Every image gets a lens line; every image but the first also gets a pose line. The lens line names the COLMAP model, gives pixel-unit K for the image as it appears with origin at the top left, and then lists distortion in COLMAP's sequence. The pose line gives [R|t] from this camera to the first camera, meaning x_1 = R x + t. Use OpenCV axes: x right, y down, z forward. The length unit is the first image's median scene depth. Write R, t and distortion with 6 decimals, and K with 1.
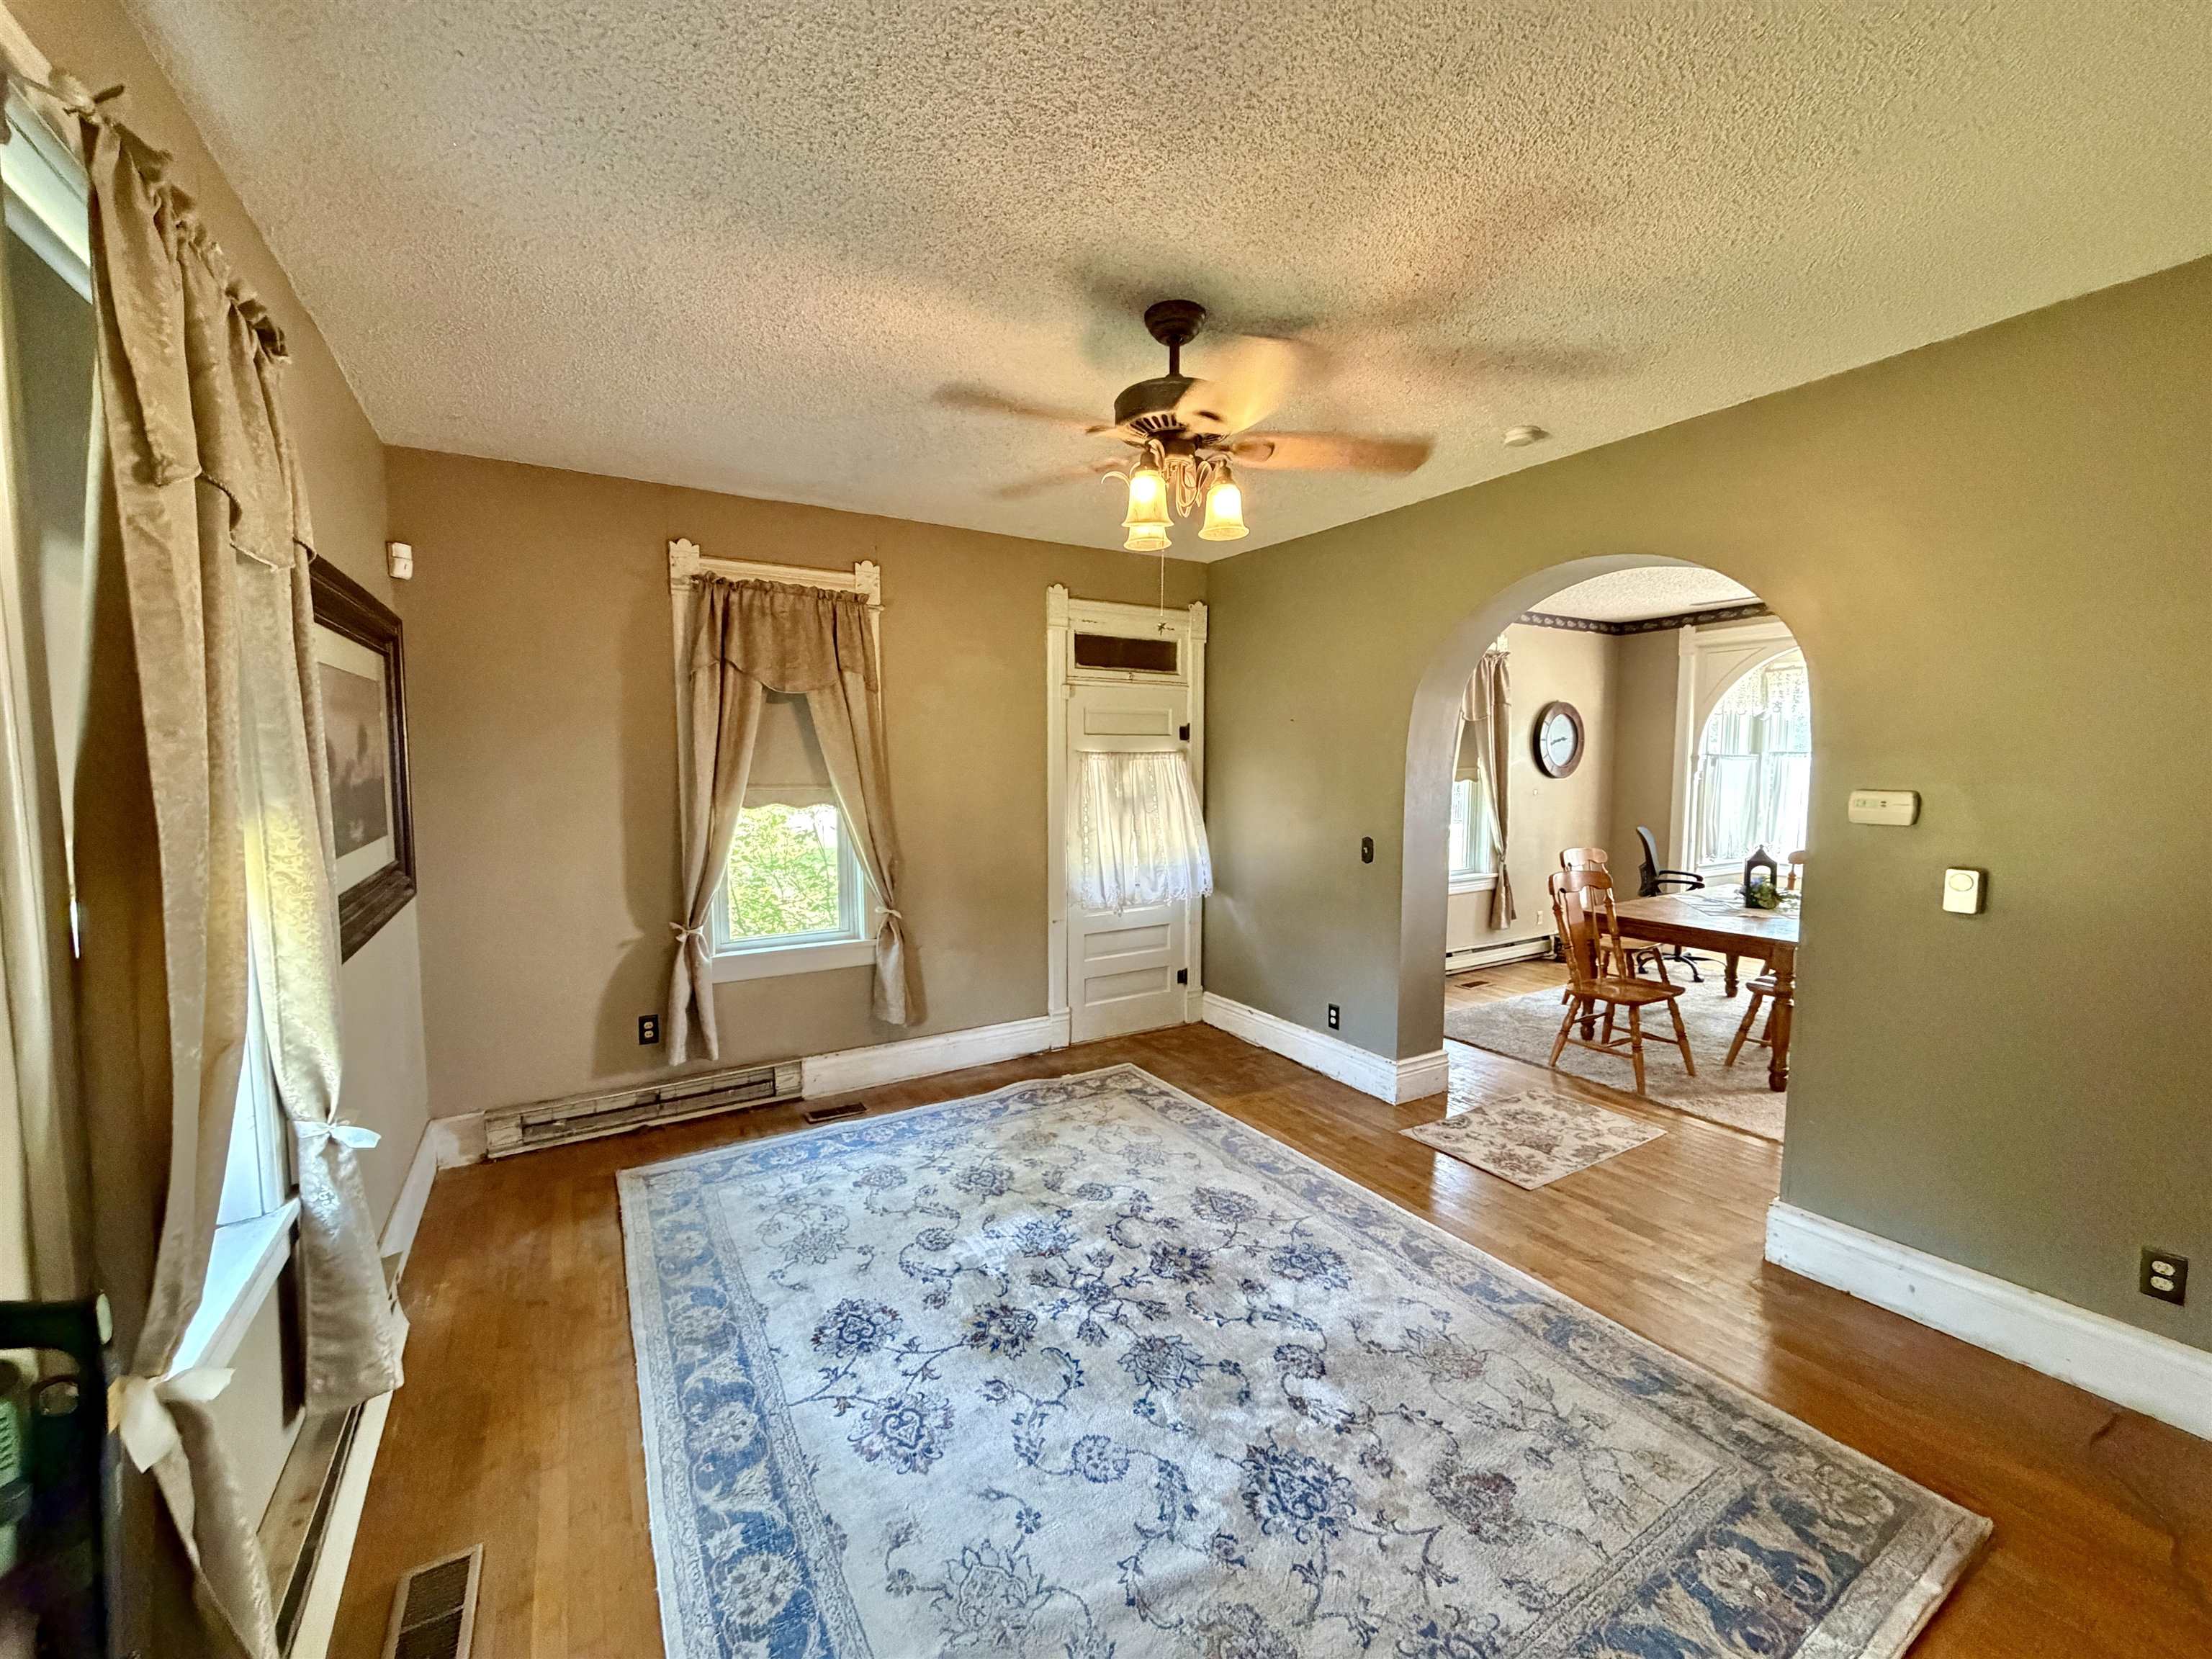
lens RADIAL K [[878.6, 0, 1110.8], [0, 878.6, 825.9], [0, 0, 1]] dist [0.001238, -0.000095]
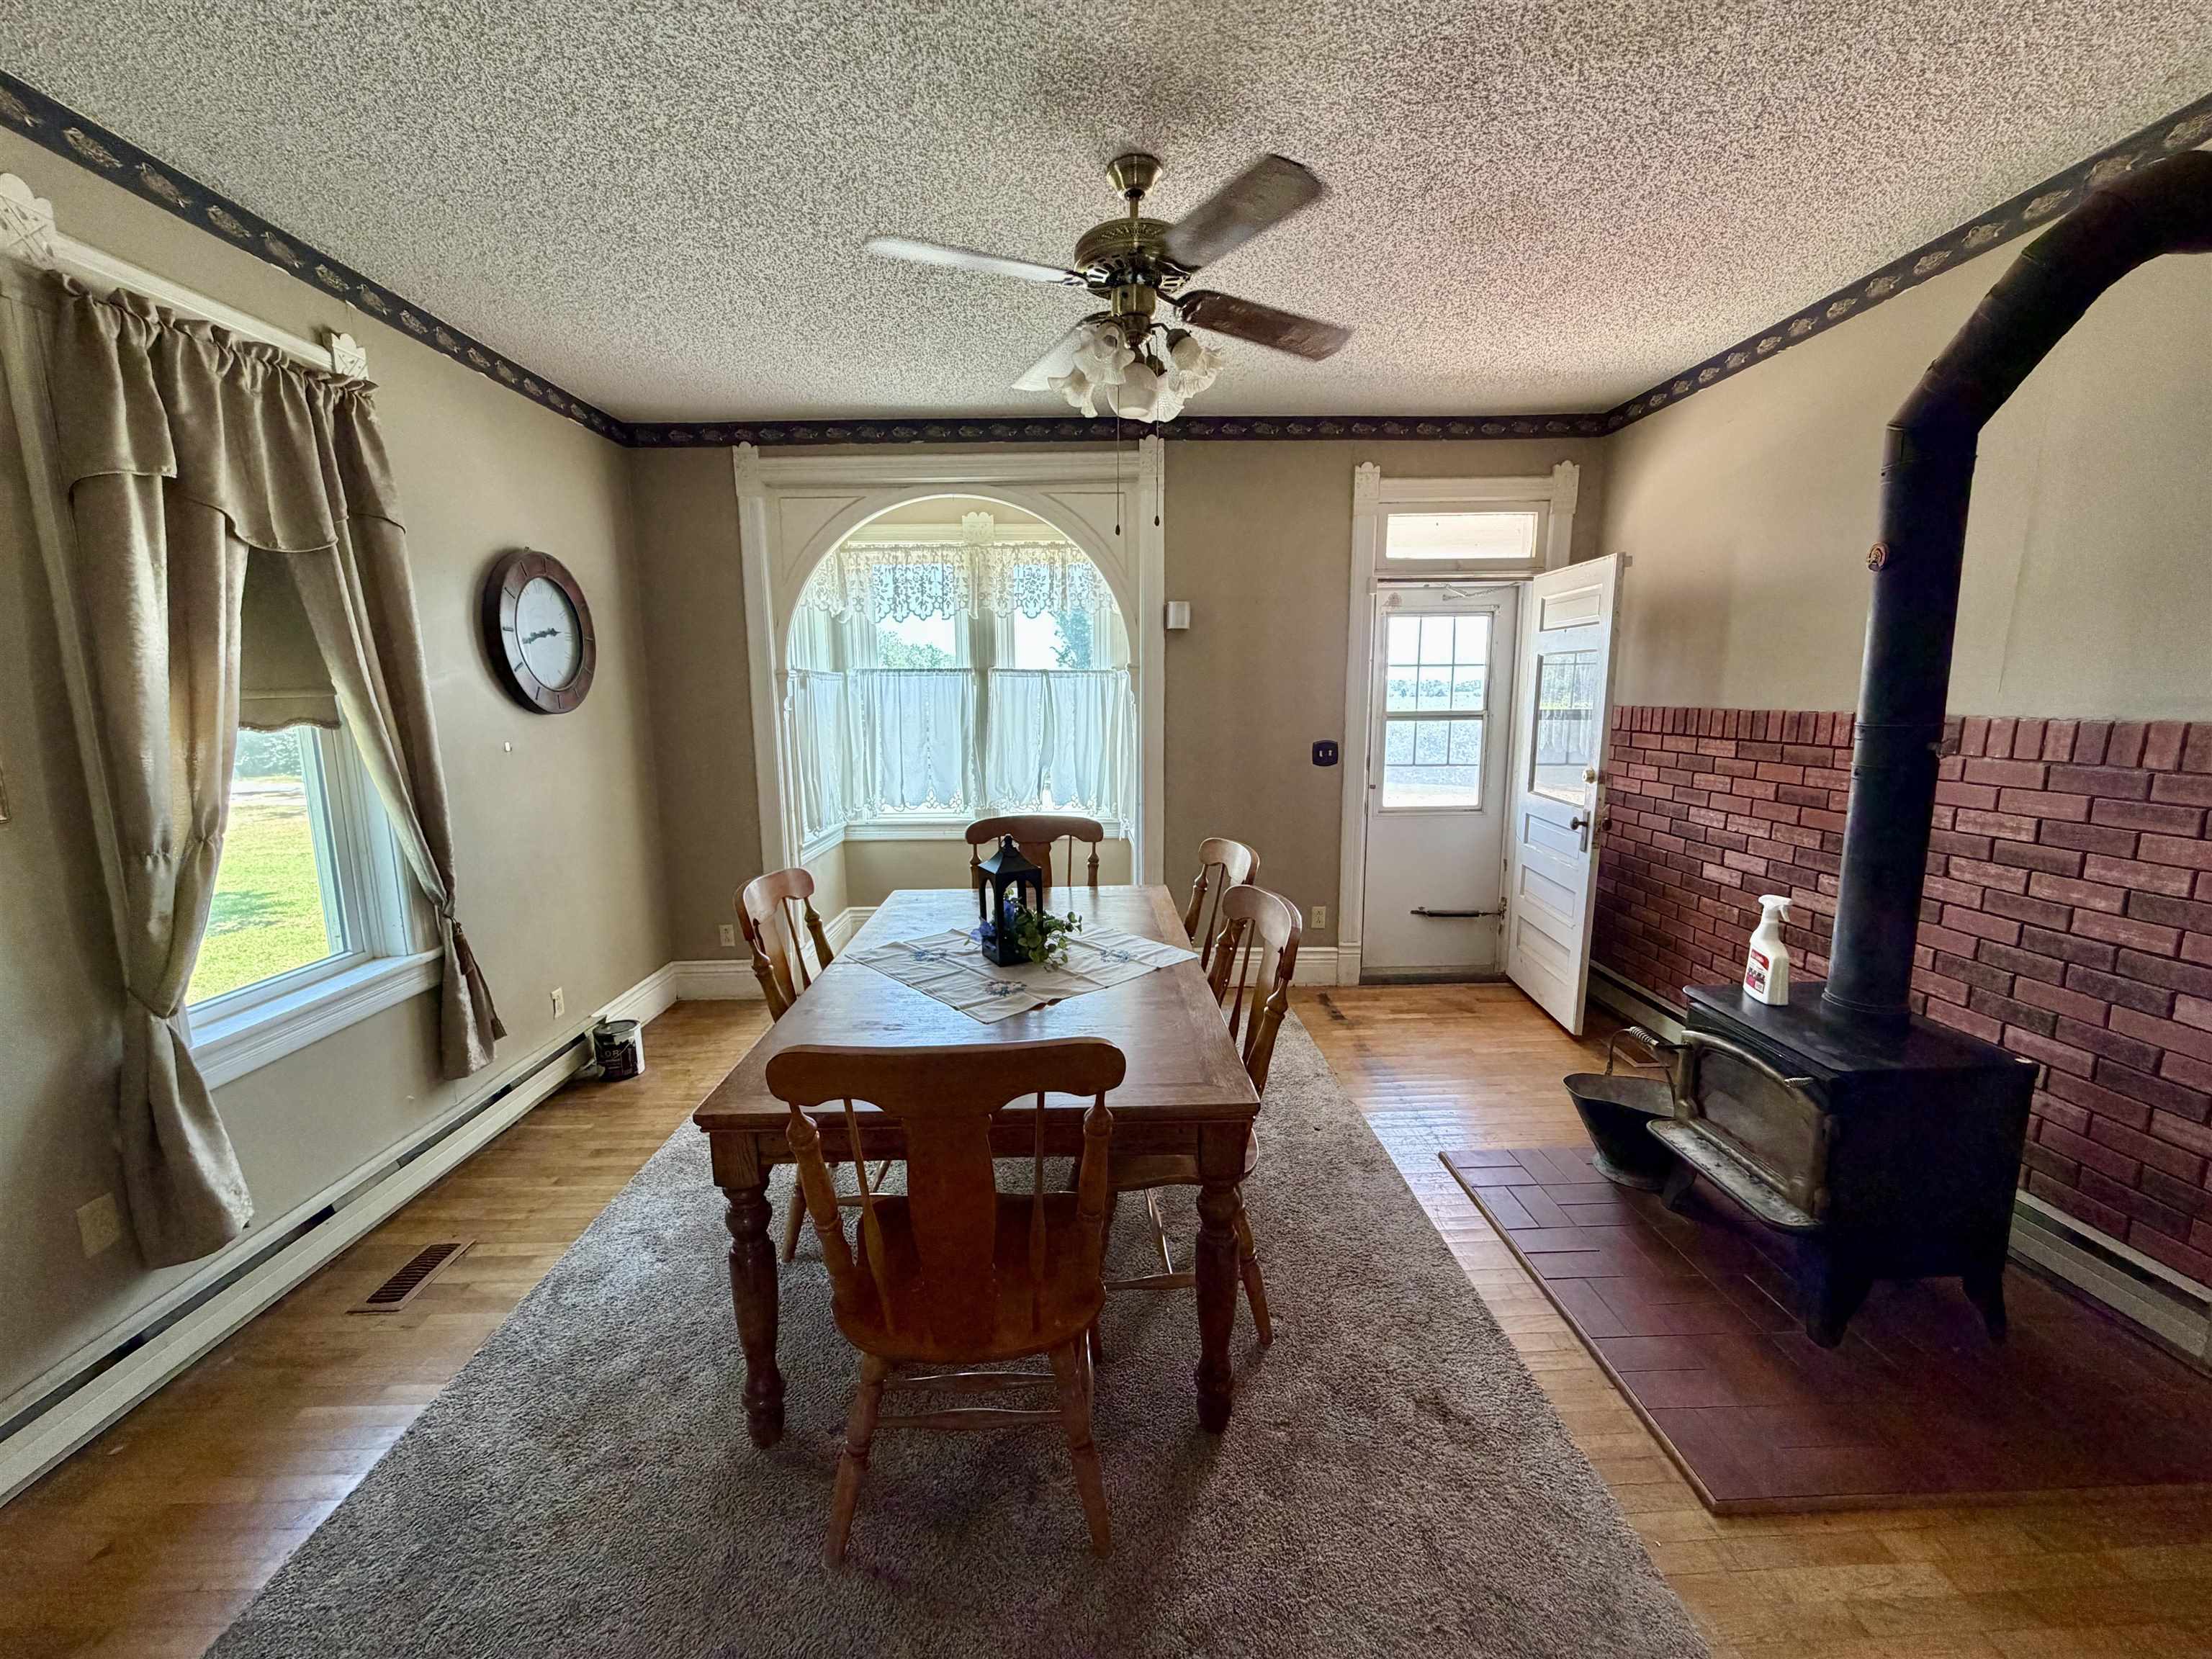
lens RADIAL K [[878.6, 0, 1122.9], [0, 878.6, 830.1], [0, 0, 1]] dist [0.001238, -0.000095]
pose [[0.482912, -0.141917, 0.864093, 0.465061], [0.073251, 0.989868, 0.121636, -0.054494], [-0.872600, 0.004556, 0.488414, 0.977435]]
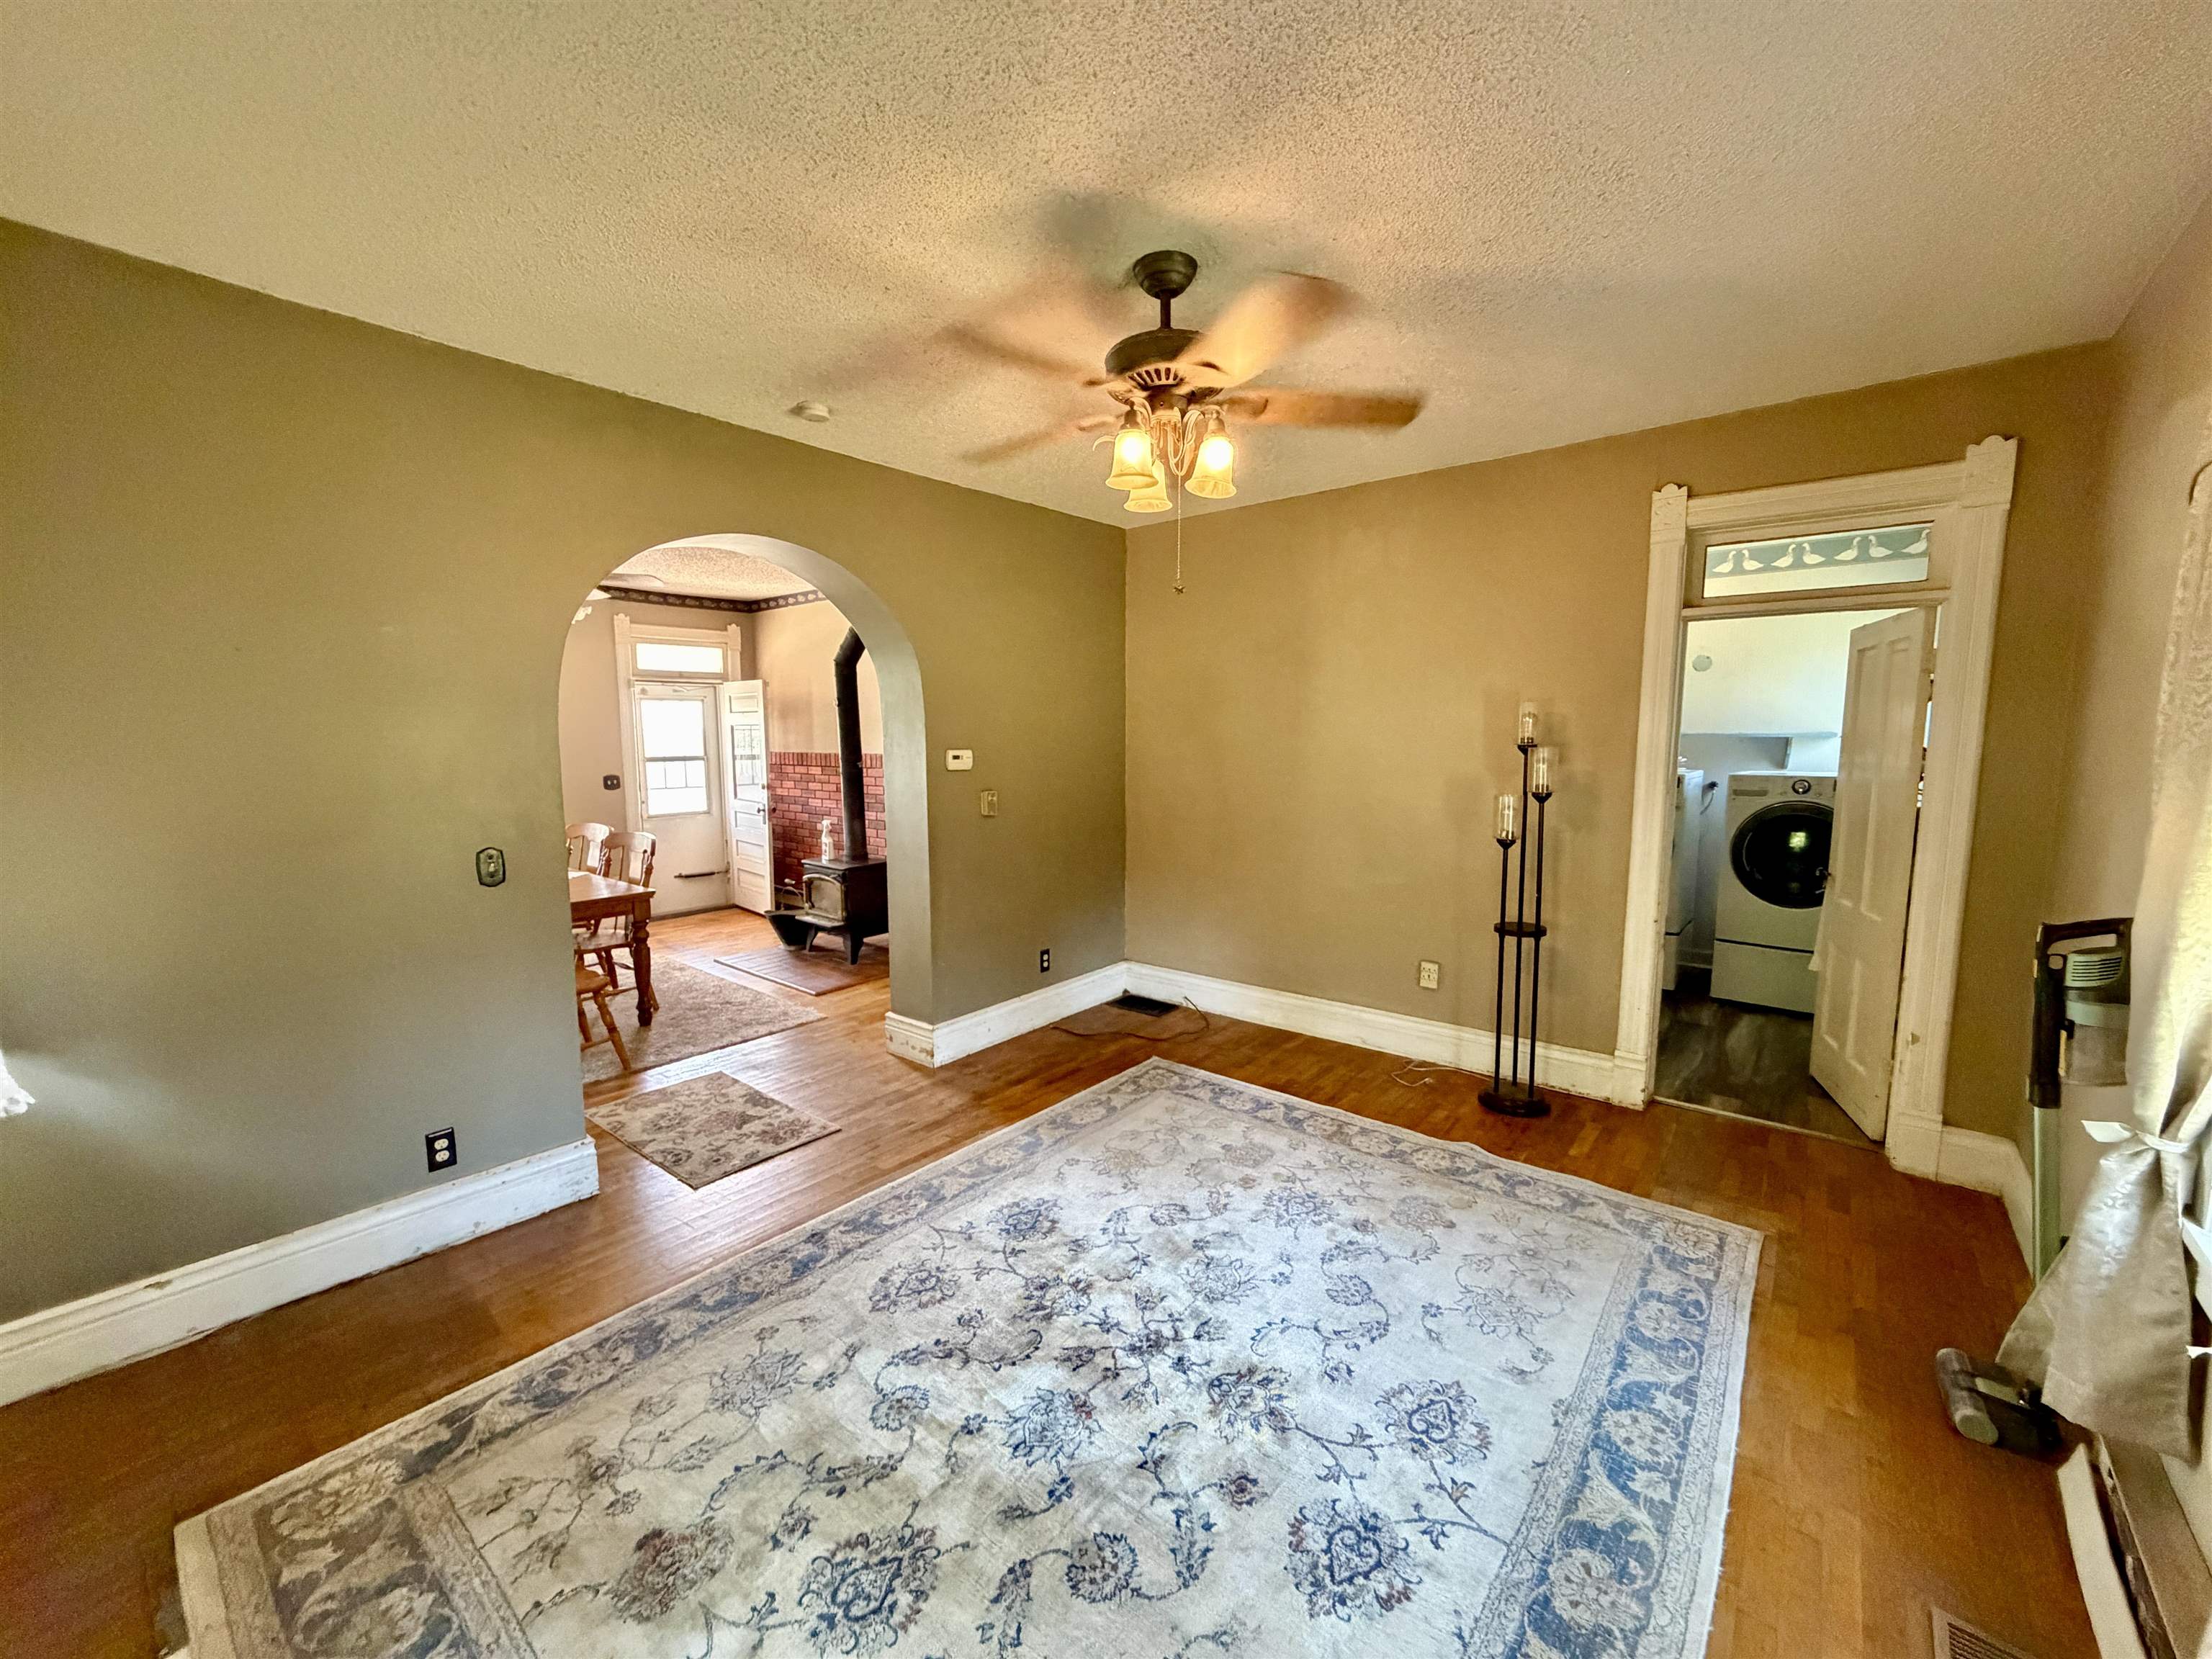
lens RADIAL K [[878.6, 0, 1089.1], [0, 878.6, 842.4], [0, 0, 1]] dist [0.001238, -0.000095]
pose [[-0.310298, -0.113492, 0.943841, -0.551296], [0.076354, 0.986665, 0.143744, -0.061134], [-0.947568, 0.116669, -0.297494, 0.907499]]
